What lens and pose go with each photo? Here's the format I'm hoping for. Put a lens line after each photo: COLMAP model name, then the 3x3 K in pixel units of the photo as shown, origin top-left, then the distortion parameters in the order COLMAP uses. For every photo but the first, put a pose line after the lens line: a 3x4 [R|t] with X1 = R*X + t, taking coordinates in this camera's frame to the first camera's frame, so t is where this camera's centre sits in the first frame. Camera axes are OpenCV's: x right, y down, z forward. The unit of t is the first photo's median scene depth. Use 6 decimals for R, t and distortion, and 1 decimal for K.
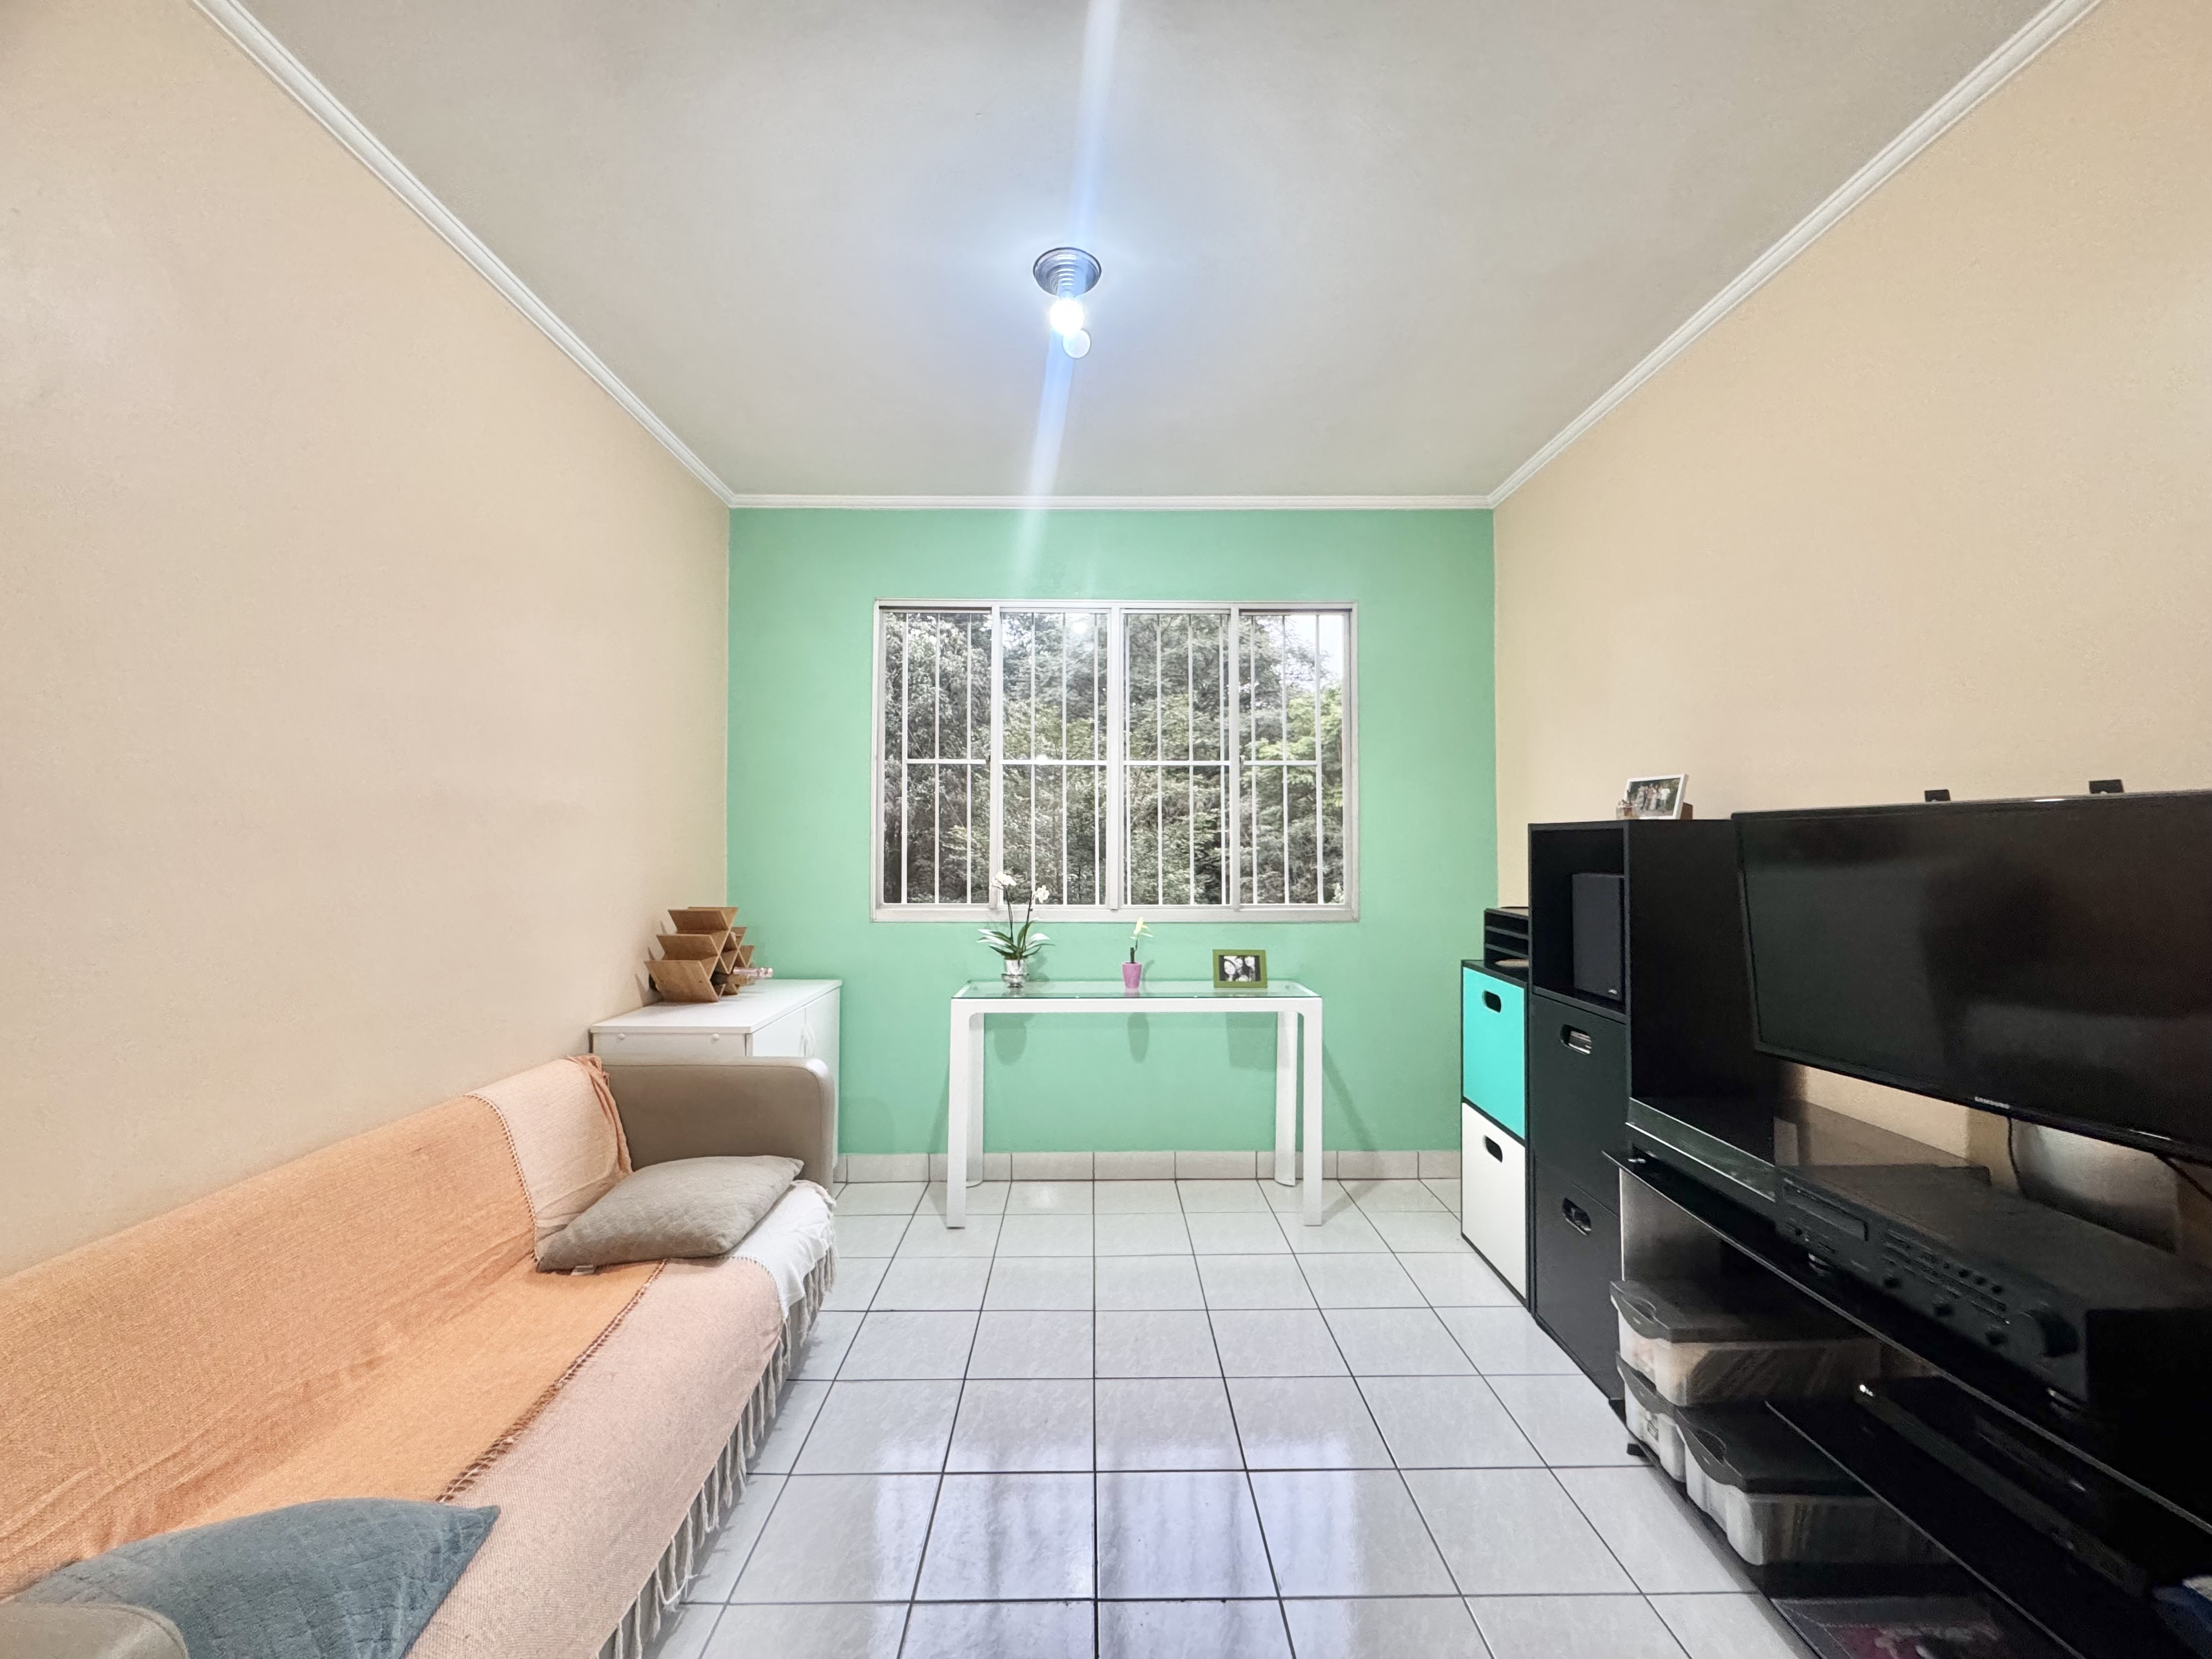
lens RADIAL K [[879.1, 0, 1107.6], [0, 879.1, 822.8], [0, 0, 1]] dist [-0.002513, 0.000623]
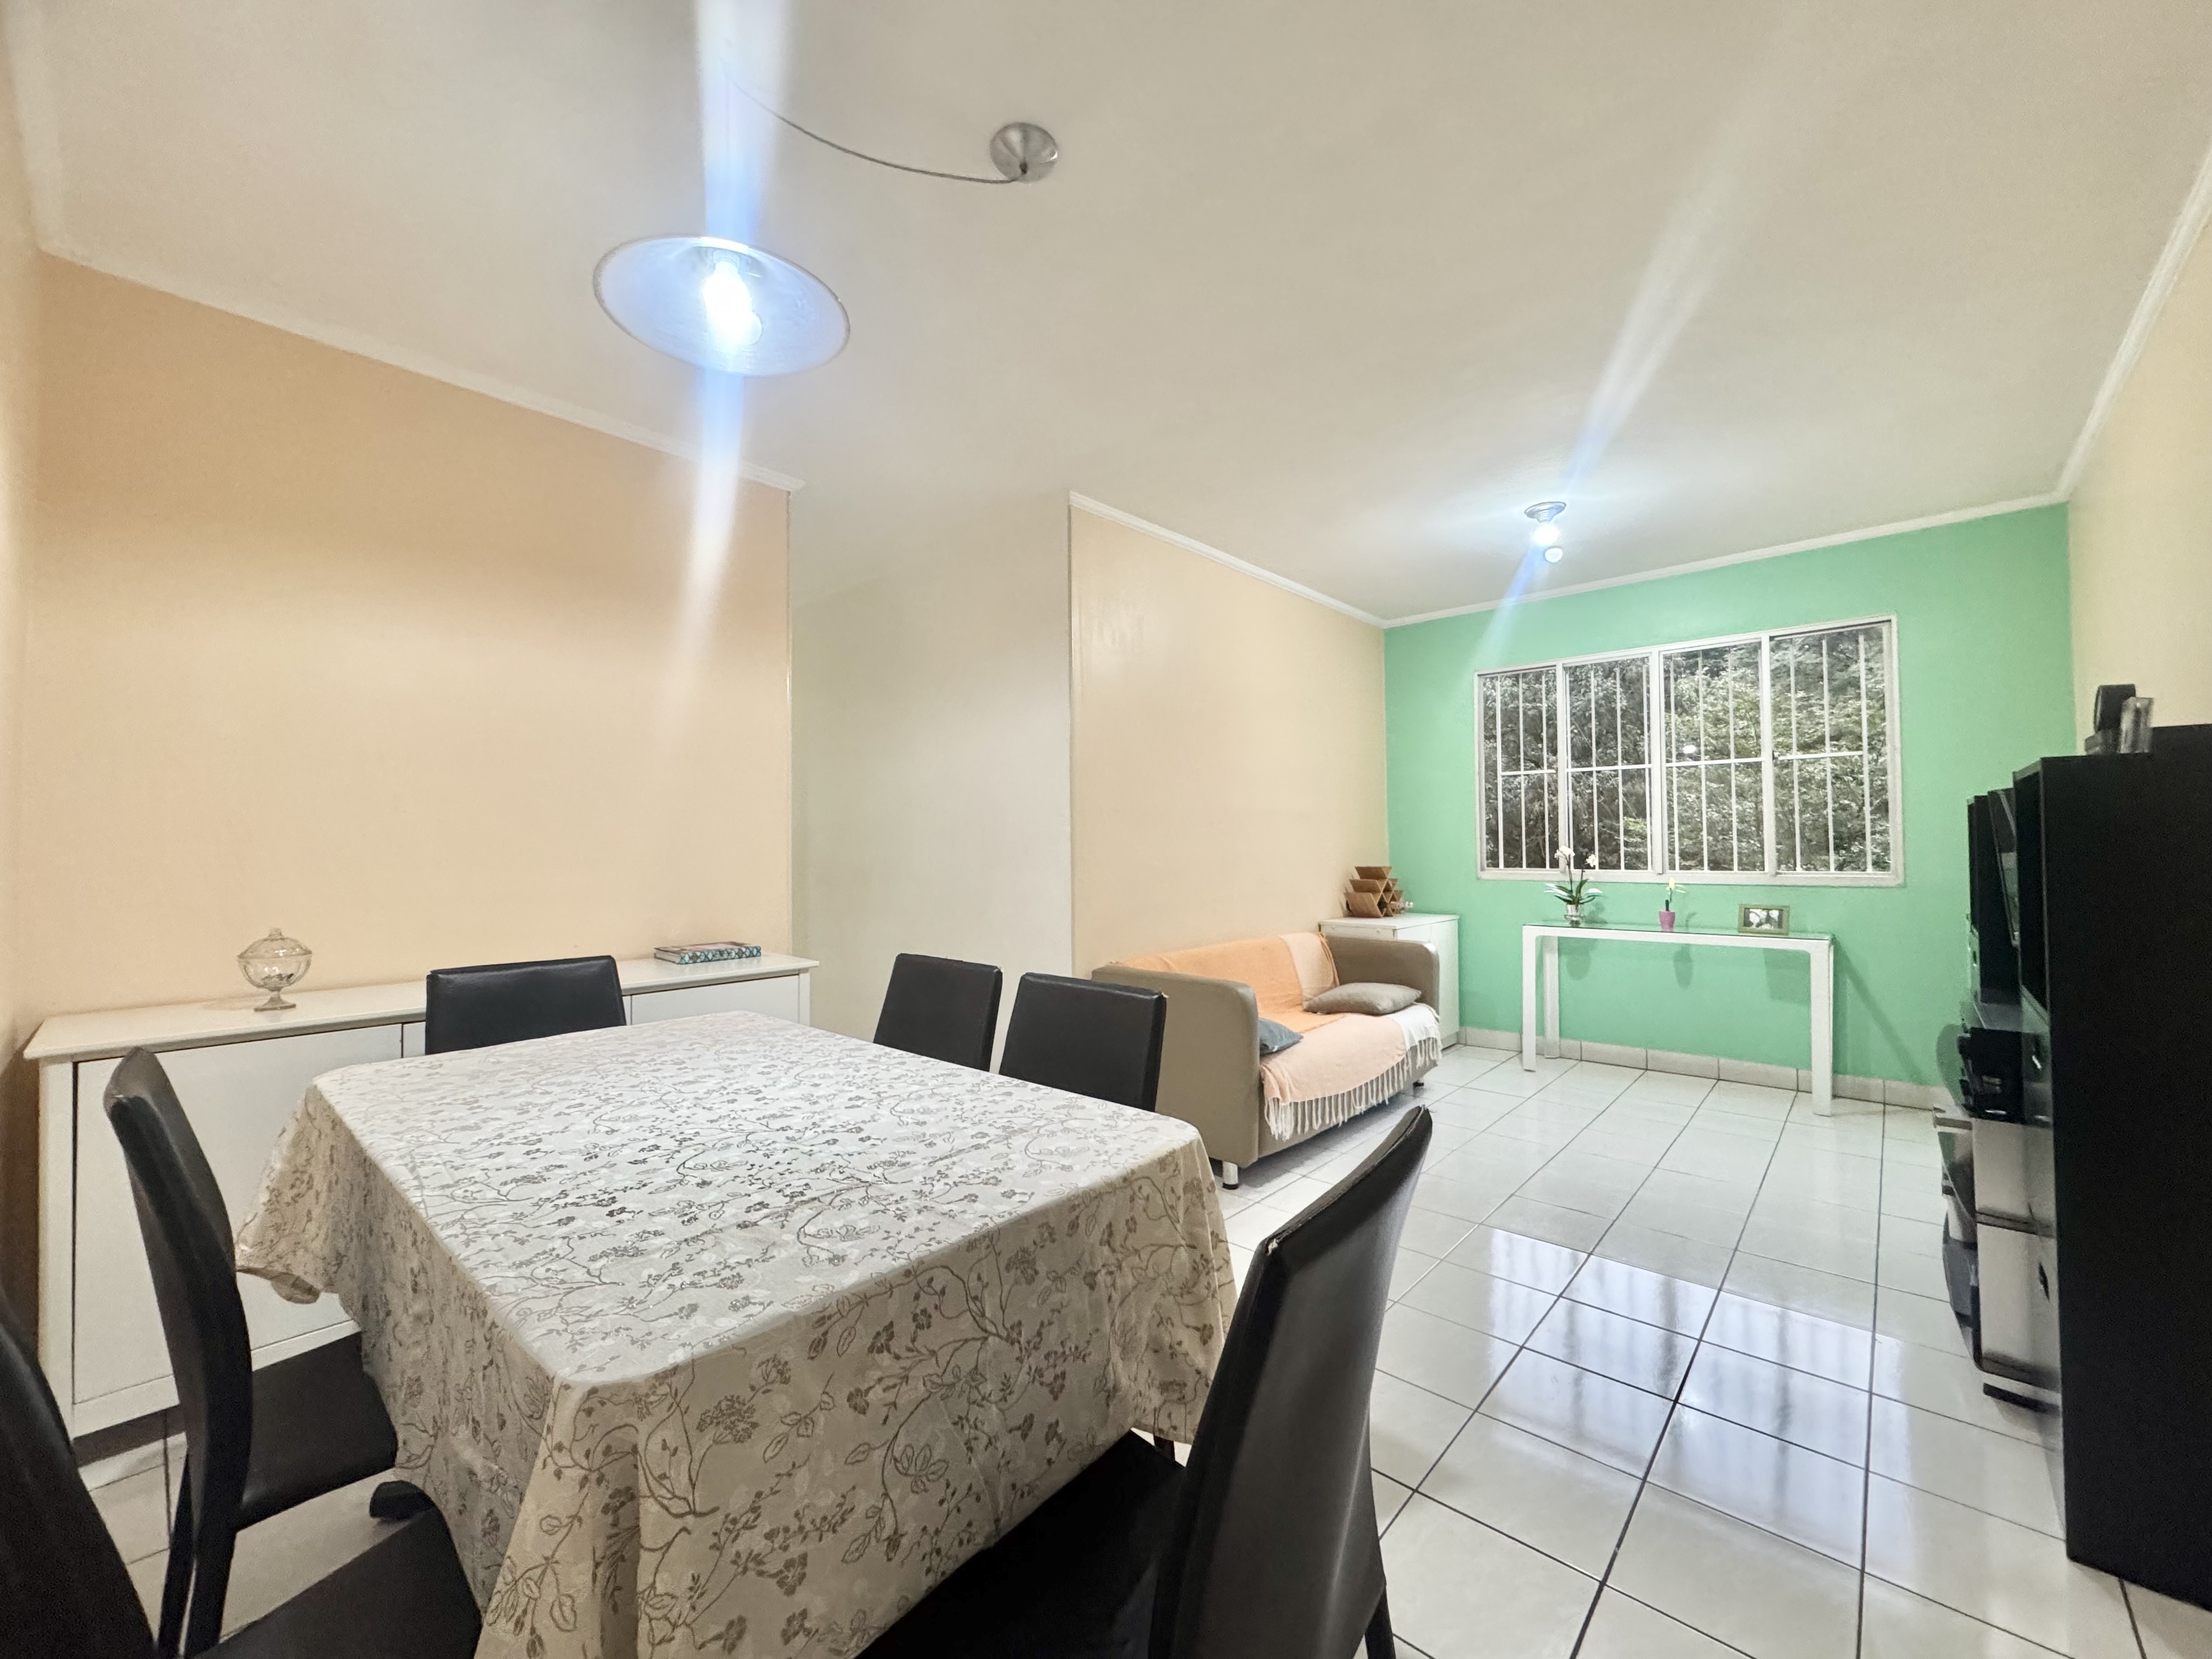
lens RADIAL K [[879.1, 0, 1103.2], [0, 879.1, 829.2], [0, 0, 1]] dist [-0.002513, 0.000623]
pose [[0.728365, -0.021134, -0.684864, 0.367001], [0.027459, 0.999622, -0.001643, 0.009537], [0.684639, -0.017609, 0.728669, -0.680479]]
